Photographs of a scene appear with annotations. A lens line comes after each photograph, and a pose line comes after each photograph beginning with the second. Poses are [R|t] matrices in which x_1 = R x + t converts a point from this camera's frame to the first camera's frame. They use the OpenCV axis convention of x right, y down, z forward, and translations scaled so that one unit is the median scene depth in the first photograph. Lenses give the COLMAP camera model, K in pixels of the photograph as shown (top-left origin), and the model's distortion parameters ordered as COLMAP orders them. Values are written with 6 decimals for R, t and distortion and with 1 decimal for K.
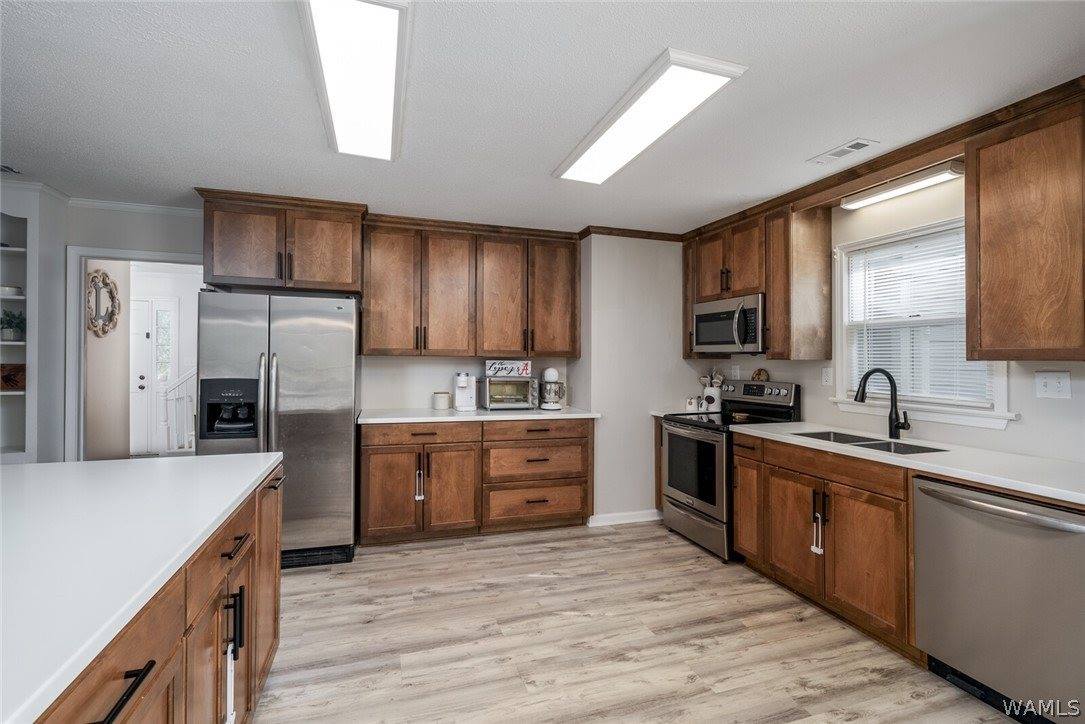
lens RADIAL K [[489.9, 0, 542.5], [0, 489.9, 362.0], [0, 0, 1]] dist [0.002272, -0.000007]
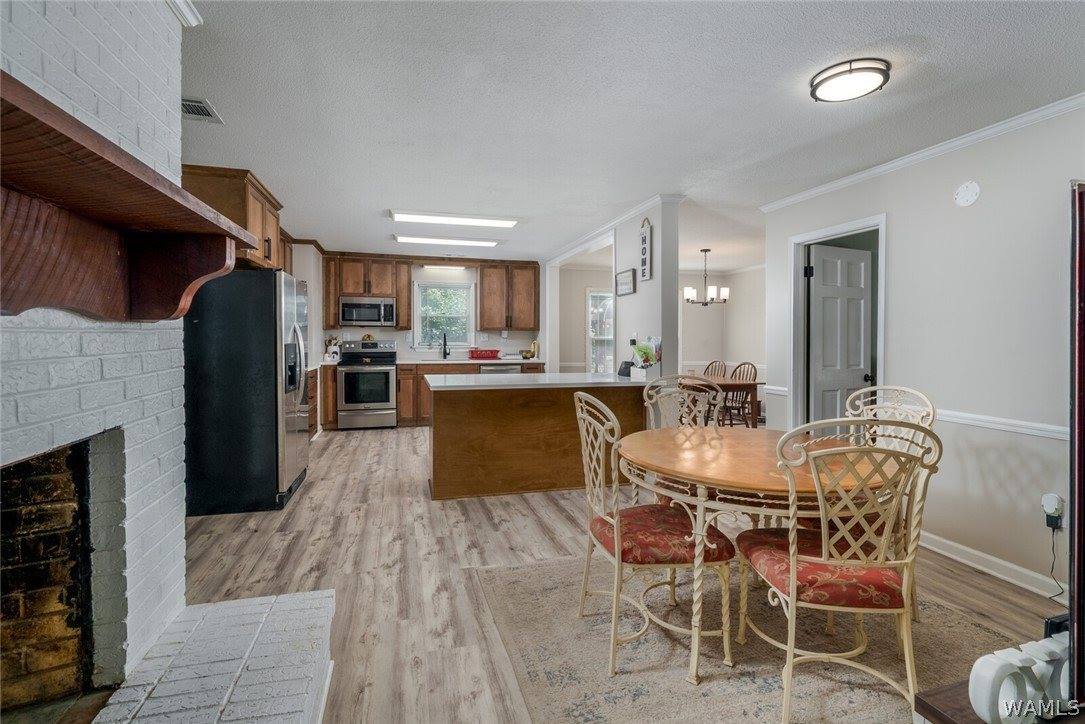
lens RADIAL K [[519.0, 0, 541.7], [0, 519.0, 341.8], [0, 0, 1]] dist [0.001698, 0.000162]
pose [[0.058274, -0.019996, 0.998100, -1.639454], [-0.001115, 0.999797, 0.020095, 0.002219], [-0.998300, -0.002283, 0.058240, 0.236795]]
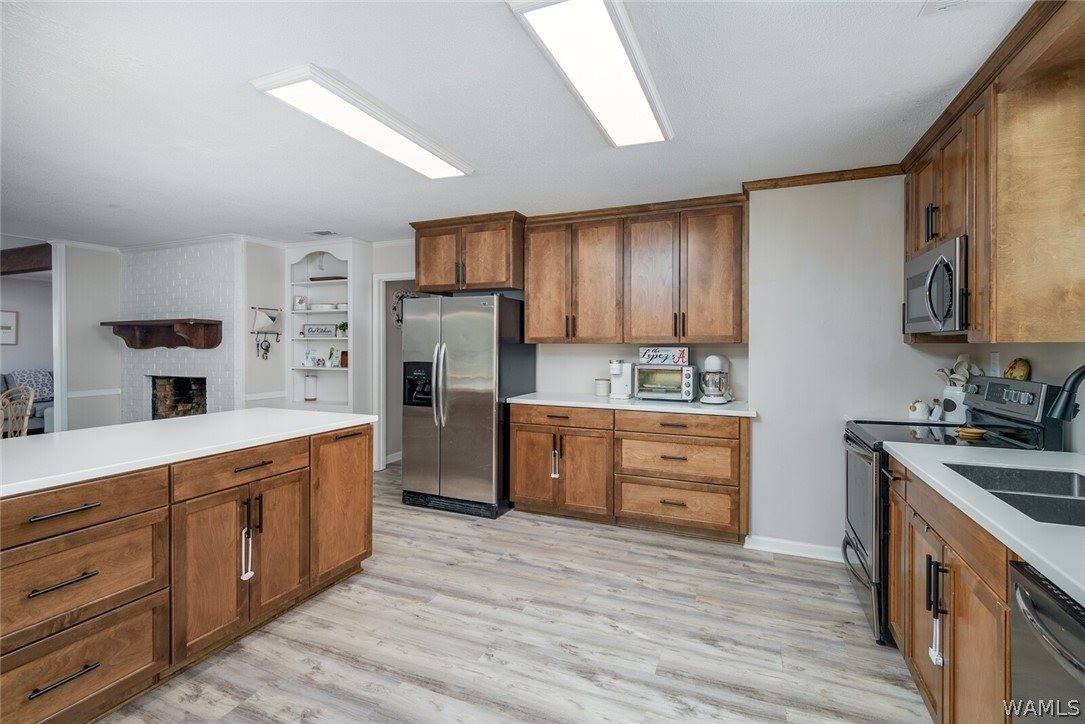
lens RADIAL K [[498.4, 0, 545.2], [0, 498.4, 357.4], [0, 0, 1]] dist [0.000743, -0.000199]
pose [[0.754596, 0.007692, -0.656145, 0.443279], [0.001595, 0.999907, 0.013556, 0.003139], [0.656188, -0.011275, 0.754513, 0.166041]]
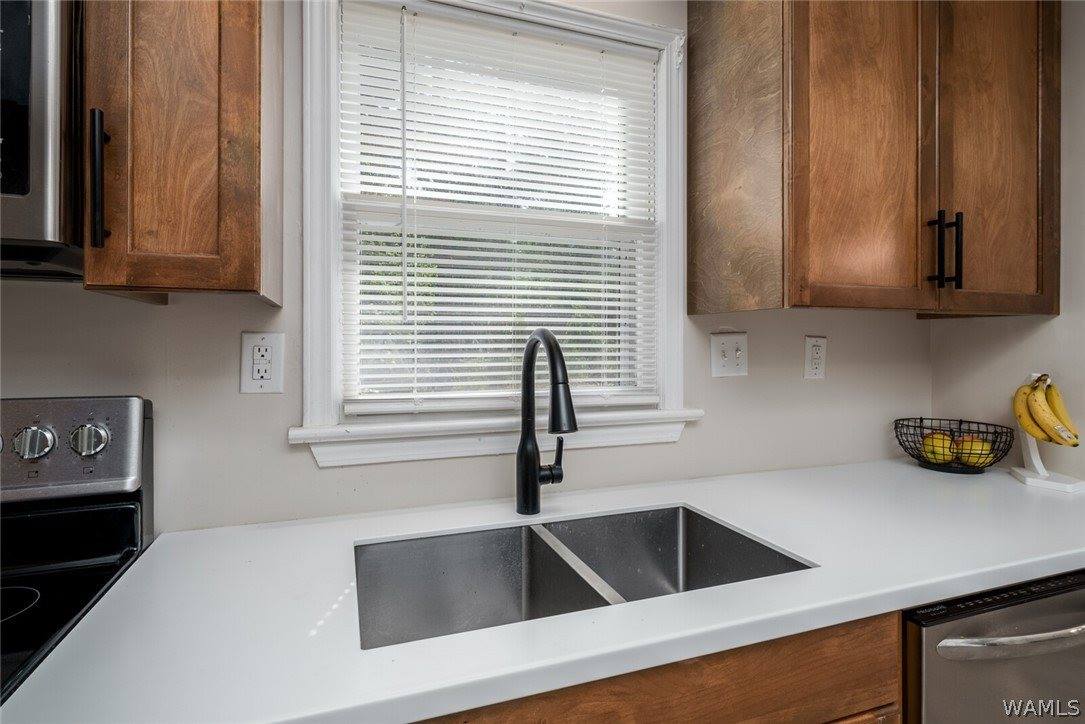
lens RADIAL K [[555.0, 0, 540.2], [0, 555.0, 341.5], [0, 0, 1]] dist [0.000106, -0.000004]
pose [[-0.029849, -0.006476, 0.999533, 0.218775], [0.006682, 0.999955, 0.006678, 0.014449], [-0.999532, 0.006878, -0.029804, 0.783713]]
